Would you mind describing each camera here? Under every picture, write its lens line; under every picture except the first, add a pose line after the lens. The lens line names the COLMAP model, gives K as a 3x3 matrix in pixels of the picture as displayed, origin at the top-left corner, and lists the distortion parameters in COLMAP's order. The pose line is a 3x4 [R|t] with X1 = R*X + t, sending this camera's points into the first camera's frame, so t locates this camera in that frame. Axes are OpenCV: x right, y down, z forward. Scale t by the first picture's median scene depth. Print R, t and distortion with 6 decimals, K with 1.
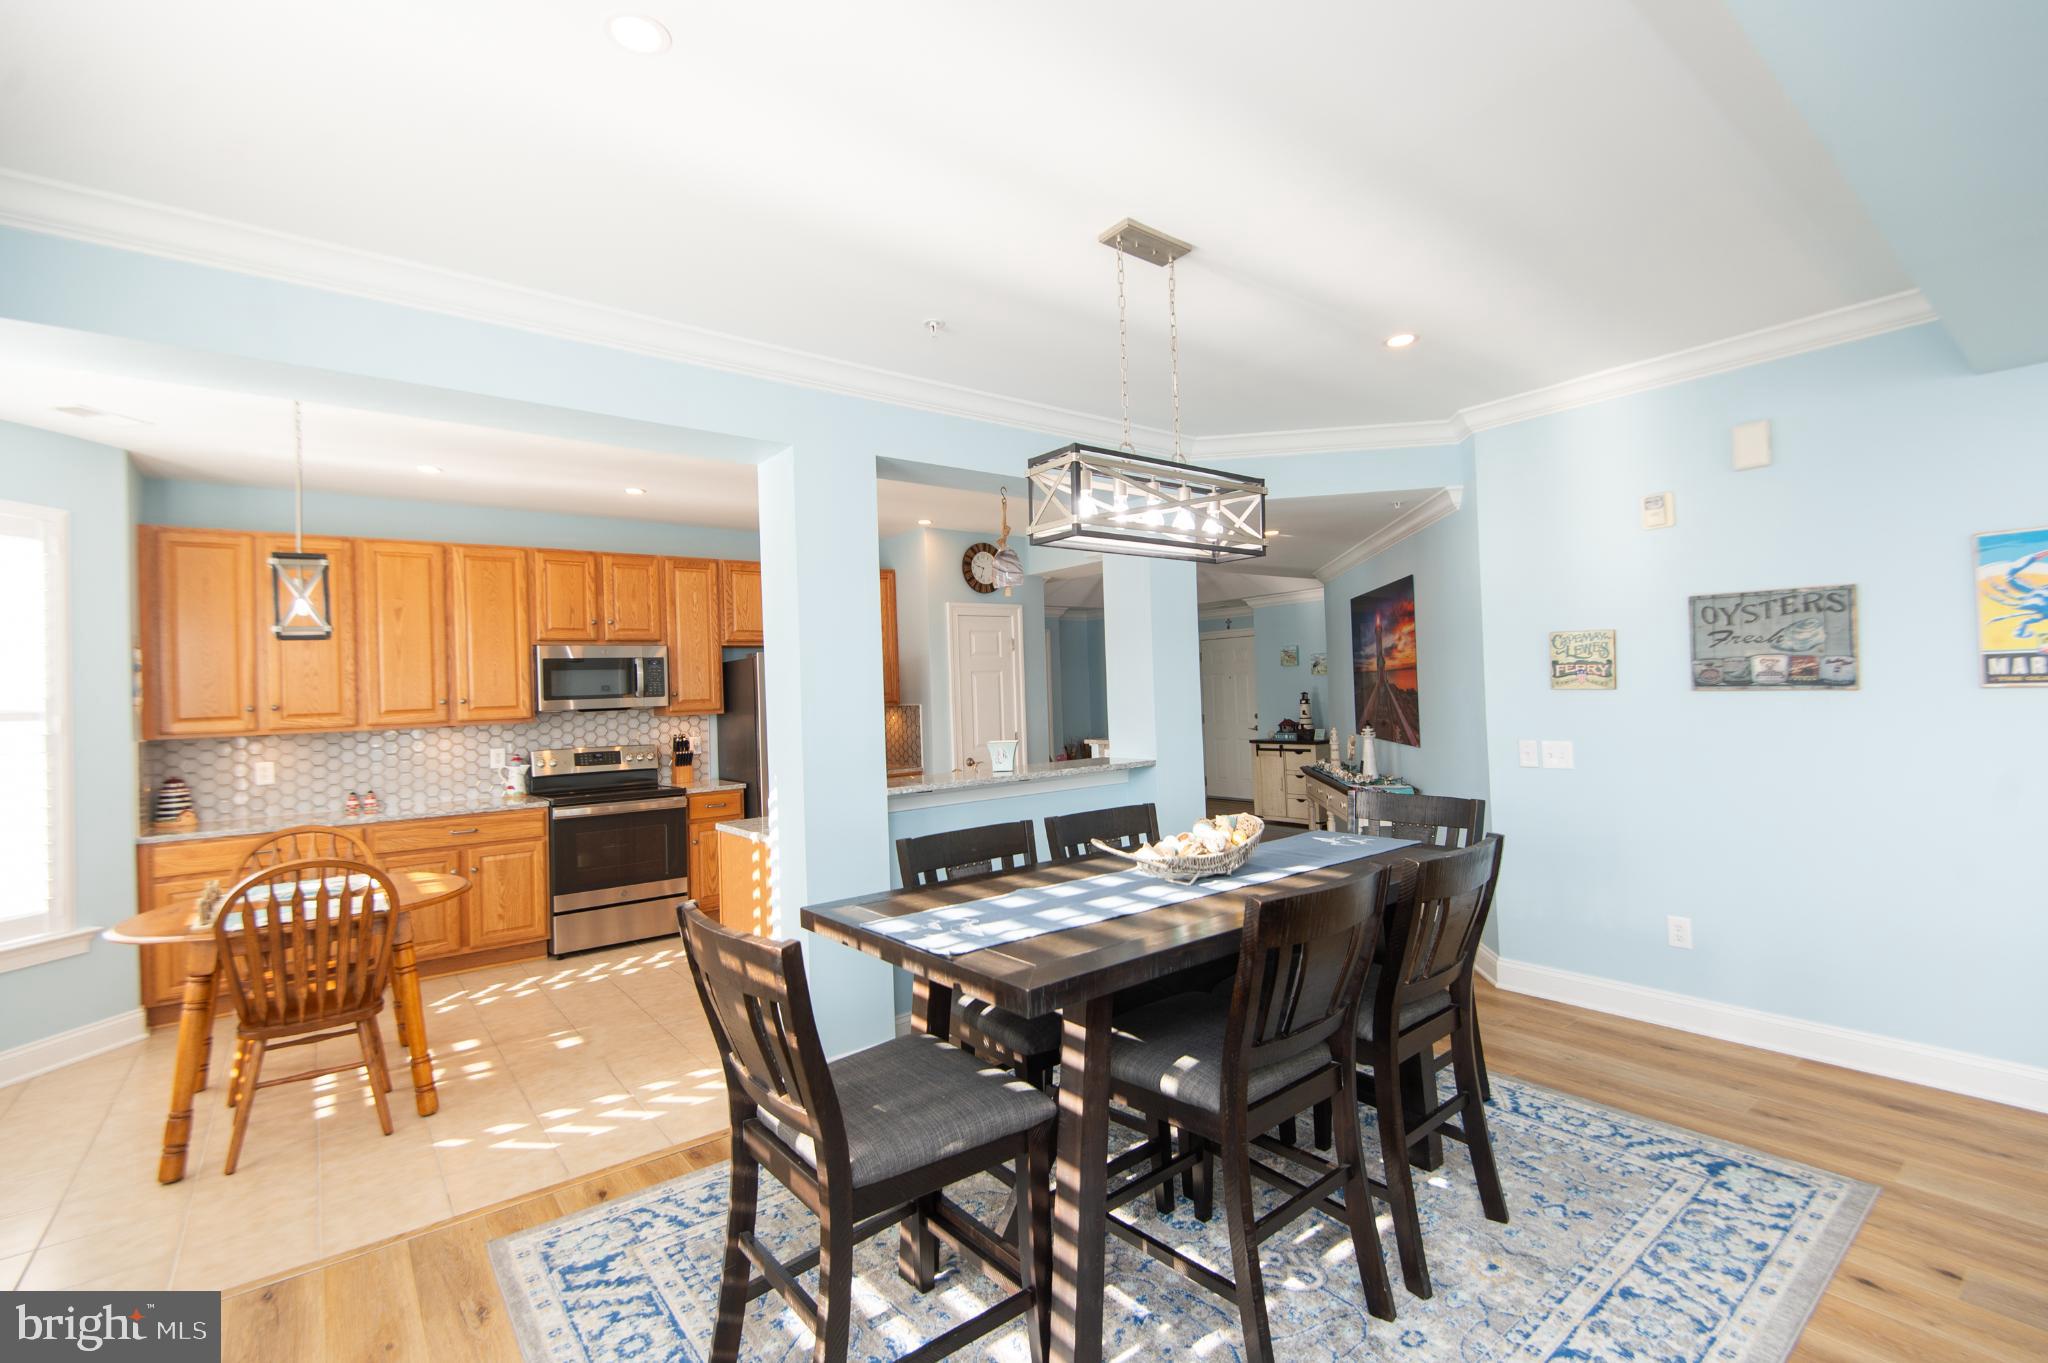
lens RADIAL K [[909.4, 0, 1030.4], [0, 909.4, 673.3], [0, 0, 1]] dist [0.019985, -0.012831]
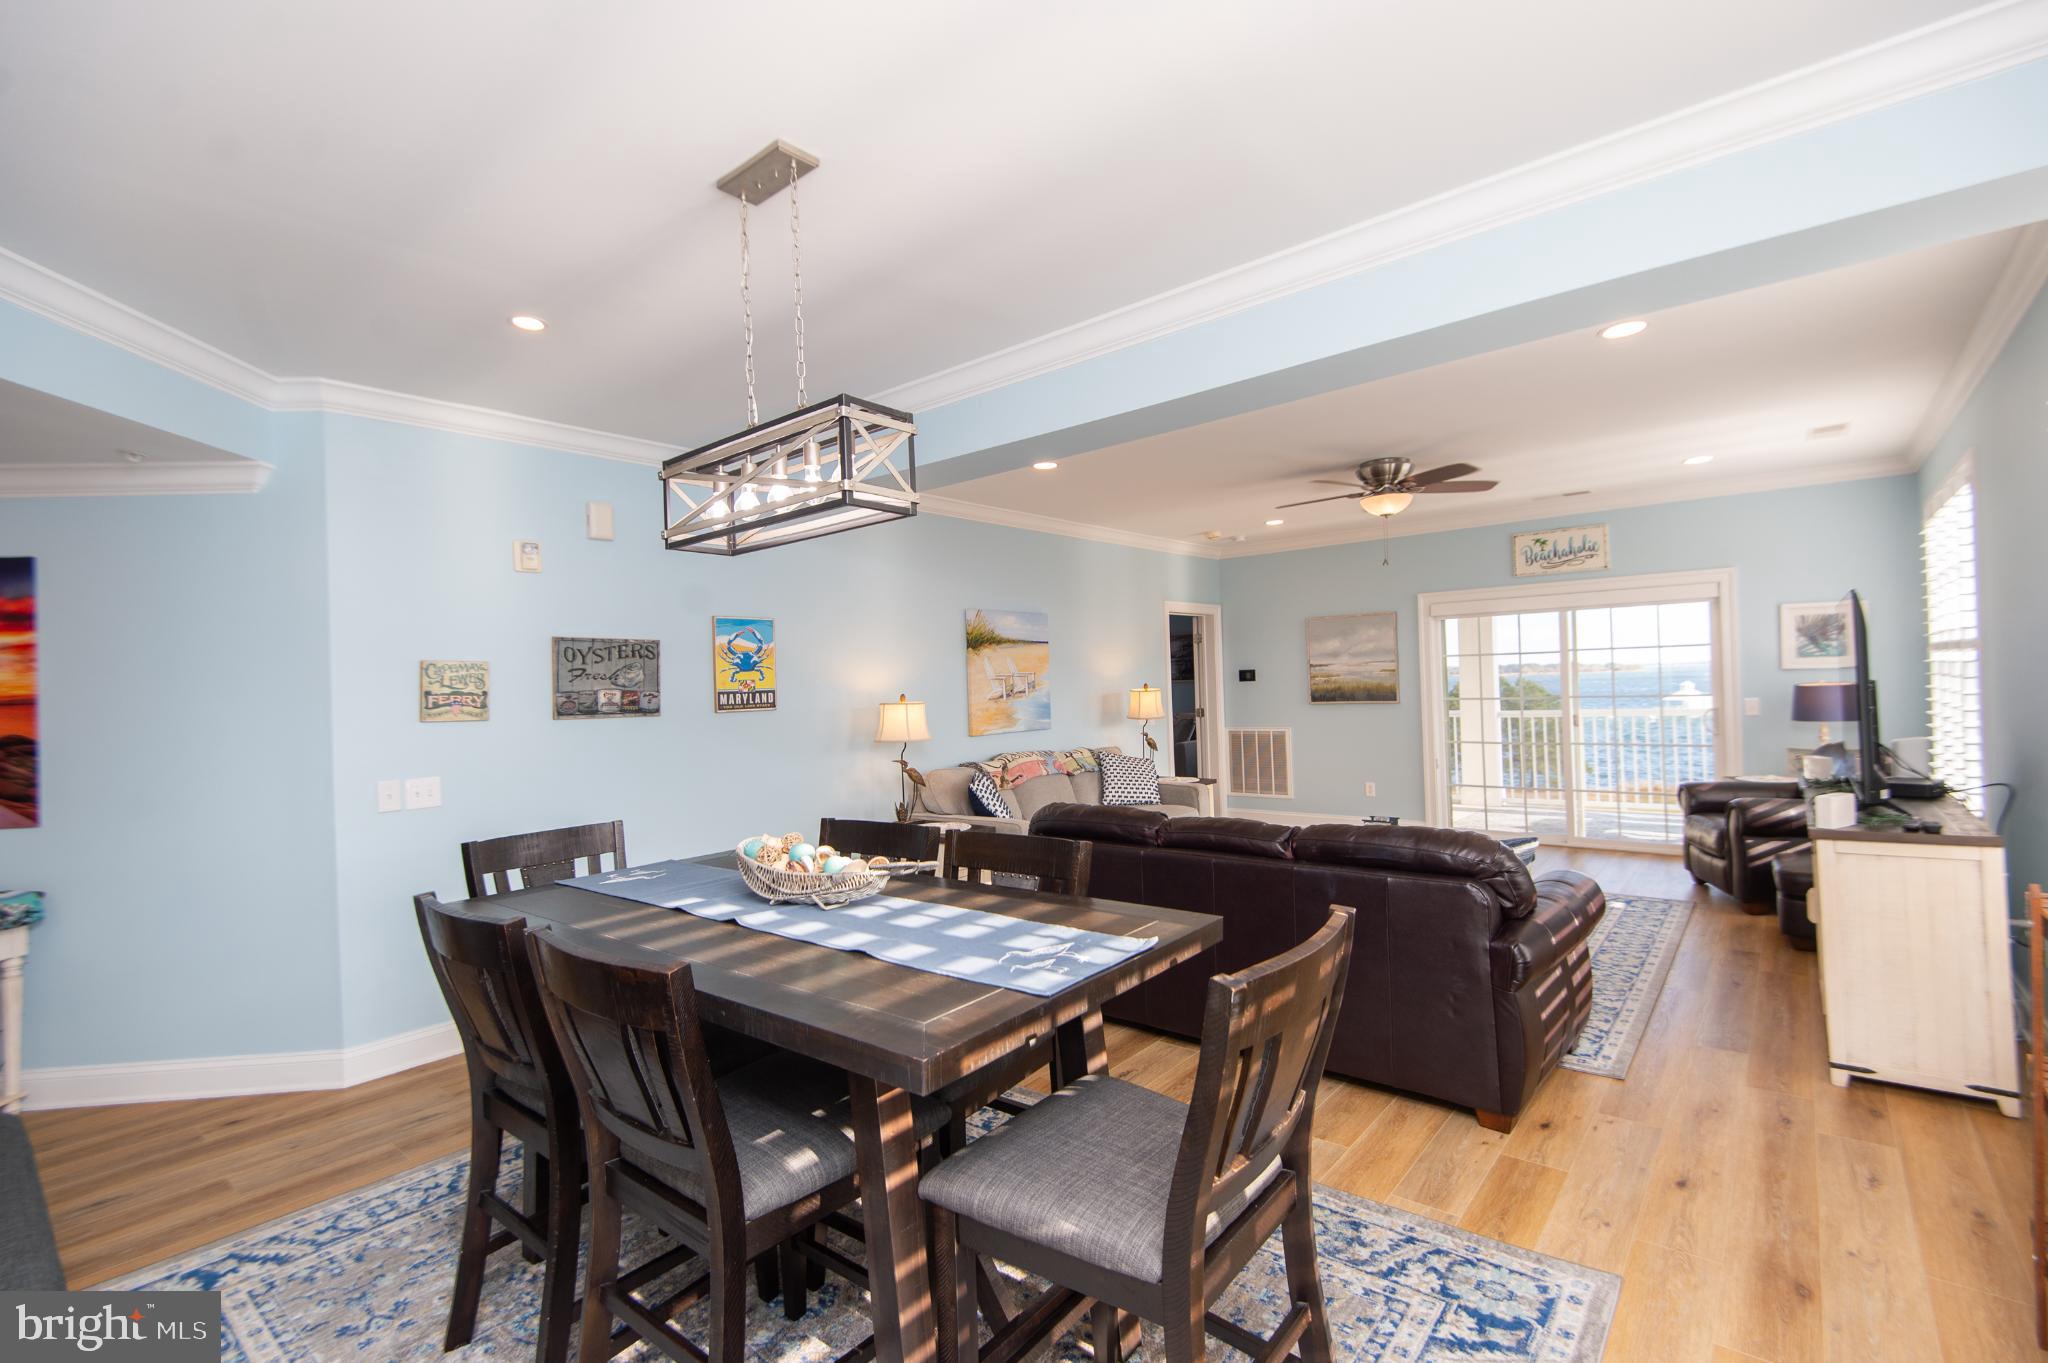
lens RADIAL K [[910.1, 0, 1031.9], [0, 910.1, 675.4], [0, 0, 1]] dist [0.045148, -0.030777]
pose [[-0.209542, 0.051662, 0.976434, -0.368073], [0.022429, 0.998594, -0.048021, 0.022837], [-0.977542, 0.011838, -0.210406, 0.470090]]
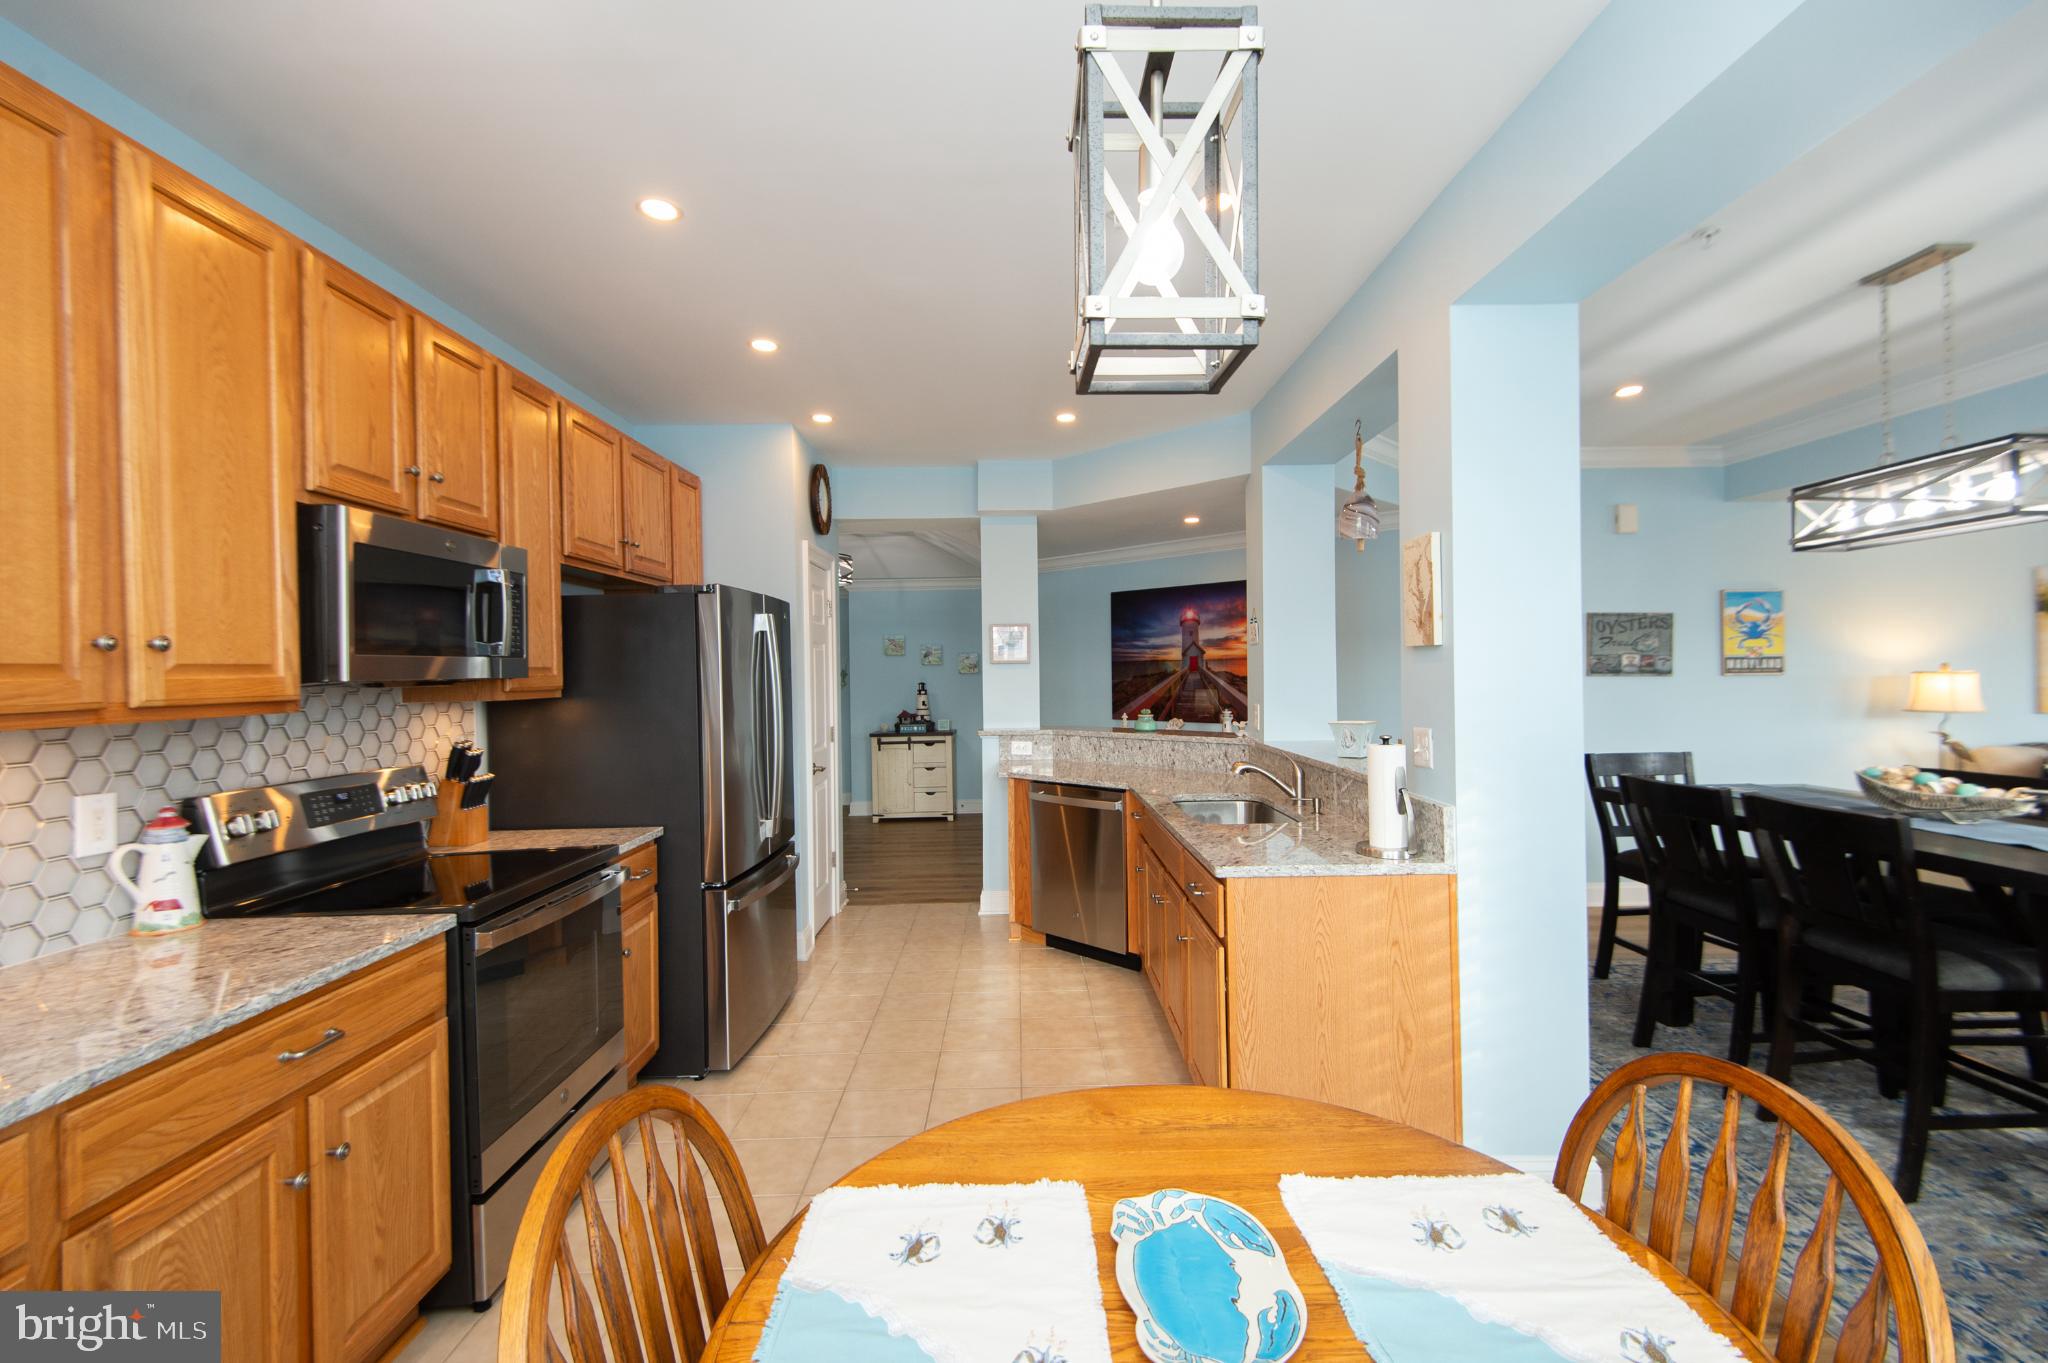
lens RADIAL K [[889.8, 0, 1027.6], [0, 889.8, 673.0], [0, 0, 1]] dist [0.030625, -0.021776]
pose [[0.609029, 0.025219, 0.792747, -0.702964], [-0.022360, 0.999643, -0.014623, 0.039264], [-0.792833, -0.008820, 0.609375, 0.593638]]
